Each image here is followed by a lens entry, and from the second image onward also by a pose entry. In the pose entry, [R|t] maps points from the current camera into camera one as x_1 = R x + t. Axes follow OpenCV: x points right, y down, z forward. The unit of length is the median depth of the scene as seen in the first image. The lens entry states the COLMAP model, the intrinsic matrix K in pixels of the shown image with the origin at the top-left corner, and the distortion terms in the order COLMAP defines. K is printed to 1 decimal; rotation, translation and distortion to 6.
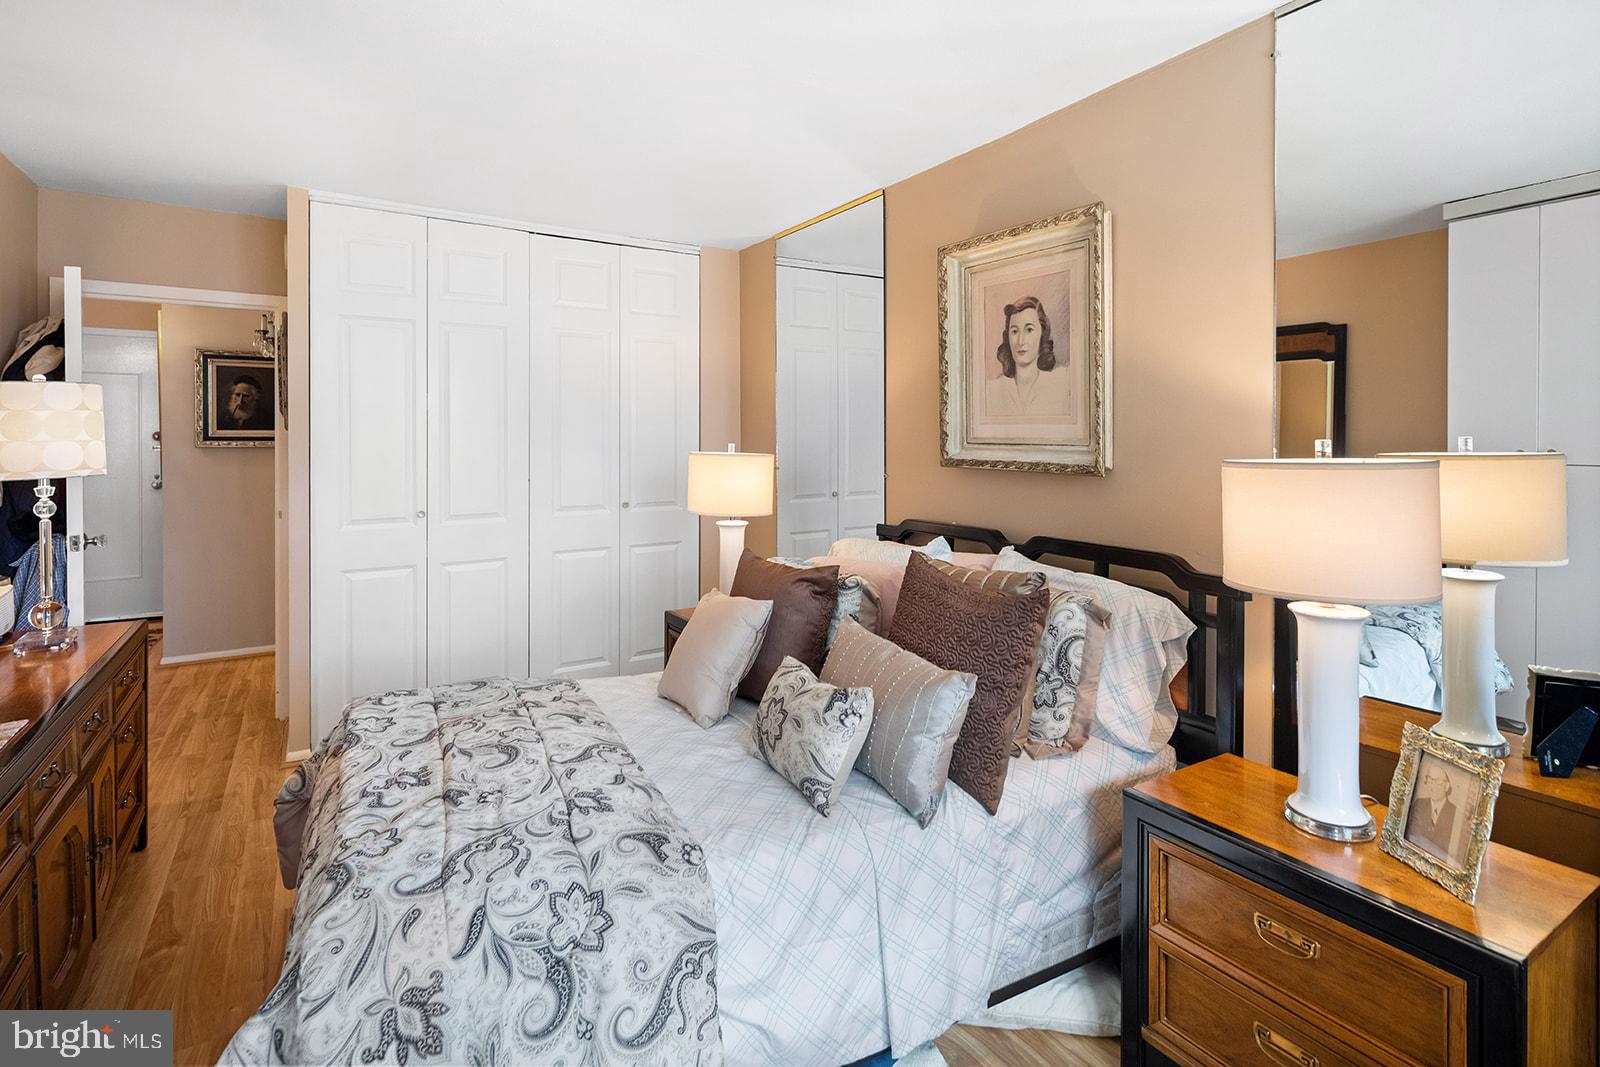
lens RADIAL K [[781.7, 0, 784.1], [0, 781.7, 540.2], [0, 0, 1]] dist [0.008421, -0.004081]
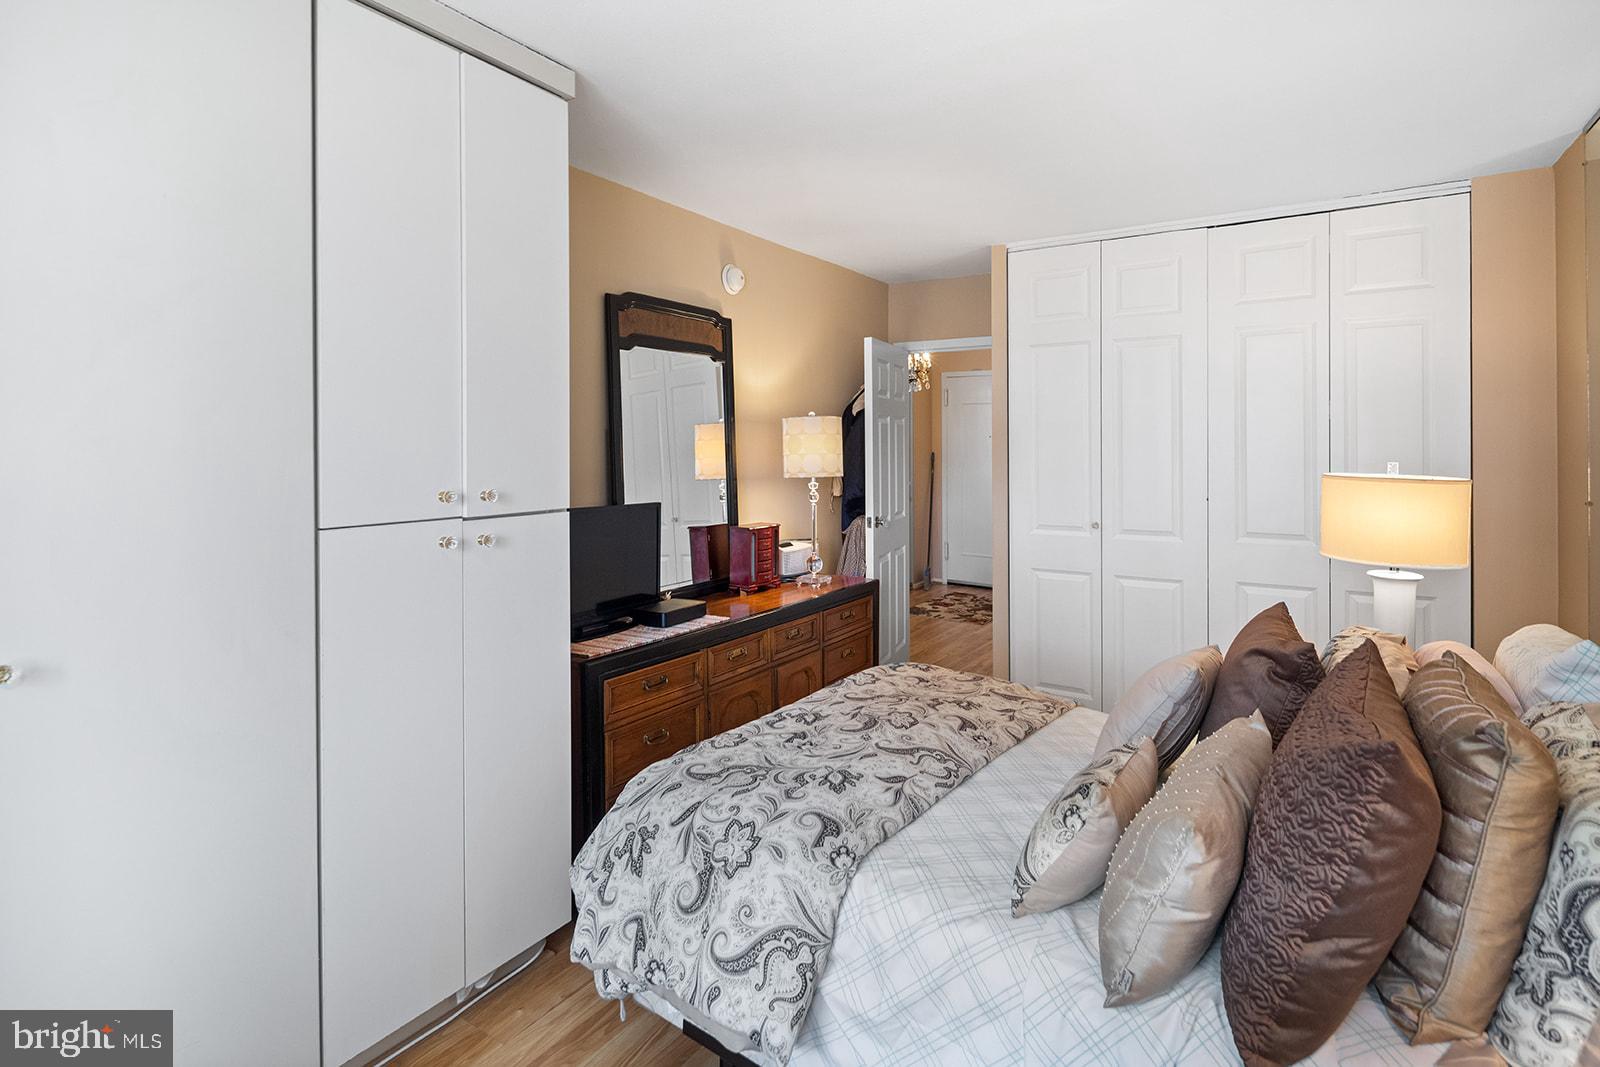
lens RADIAL K [[781.7, 0, 799.0], [0, 781.7, 541.1], [0, 0, 1]] dist [0.008421, -0.004081]
pose [[0.435095, 0.106837, -0.894024, 0.742974], [-0.120006, 0.990957, 0.060017, -0.067904], [0.892351, 0.081175, 0.443981, 0.460341]]
